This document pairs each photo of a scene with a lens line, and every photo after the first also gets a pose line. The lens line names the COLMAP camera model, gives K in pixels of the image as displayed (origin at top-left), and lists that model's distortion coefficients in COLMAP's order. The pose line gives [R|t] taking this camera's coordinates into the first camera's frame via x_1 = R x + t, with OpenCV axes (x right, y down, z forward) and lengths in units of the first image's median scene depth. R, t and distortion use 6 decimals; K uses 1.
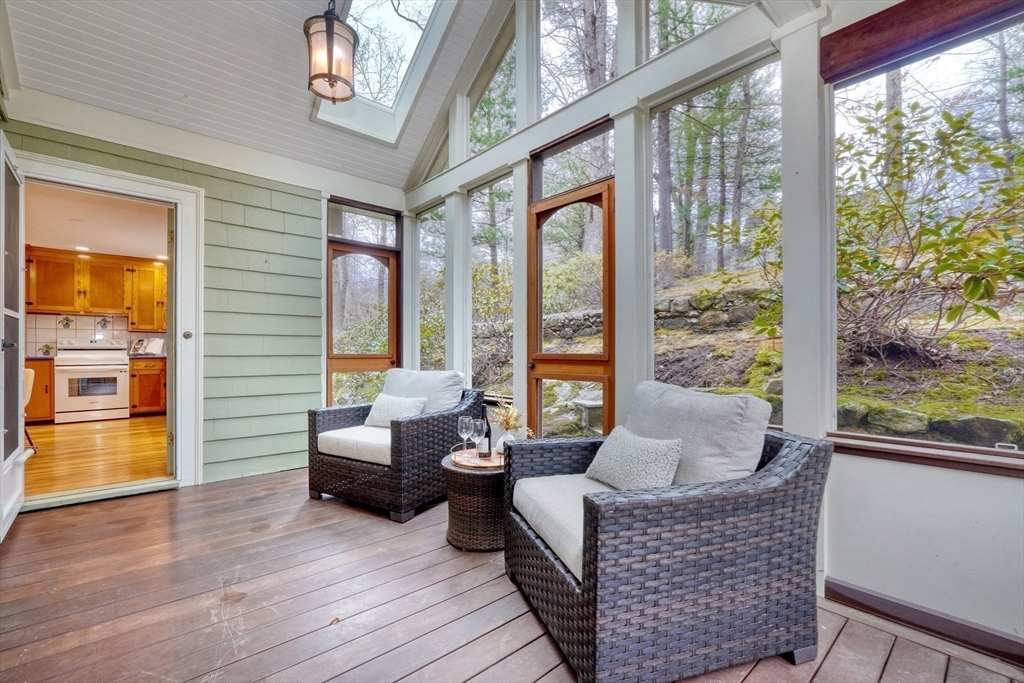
lens RADIAL K [[429.8, 0, 502.0], [0, 429.8, 348.1], [0, 0, 1]] dist [-0.010710, 0.000340]
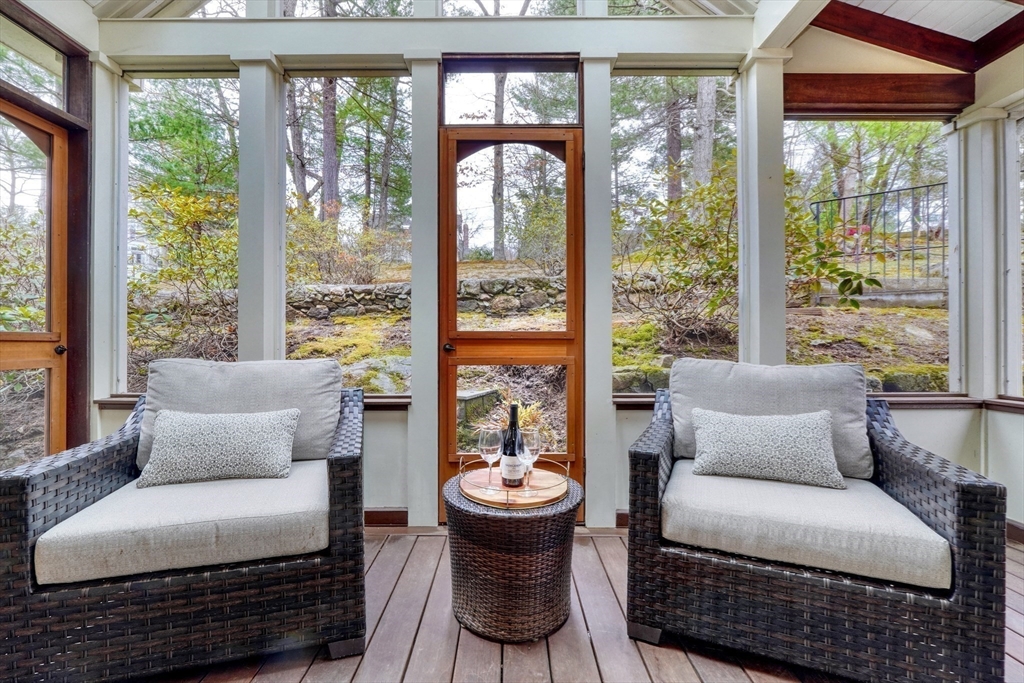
lens RADIAL K [[444.9, 0, 507.4], [0, 444.9, 340.1], [0, 0, 1]] dist [-0.011632, 0.000523]
pose [[0.672202, 0.002481, 0.740364, -0.284161], [-0.006107, 0.999979, 0.002194, 0.016940], [-0.740343, -0.005996, 0.672203, 0.285632]]
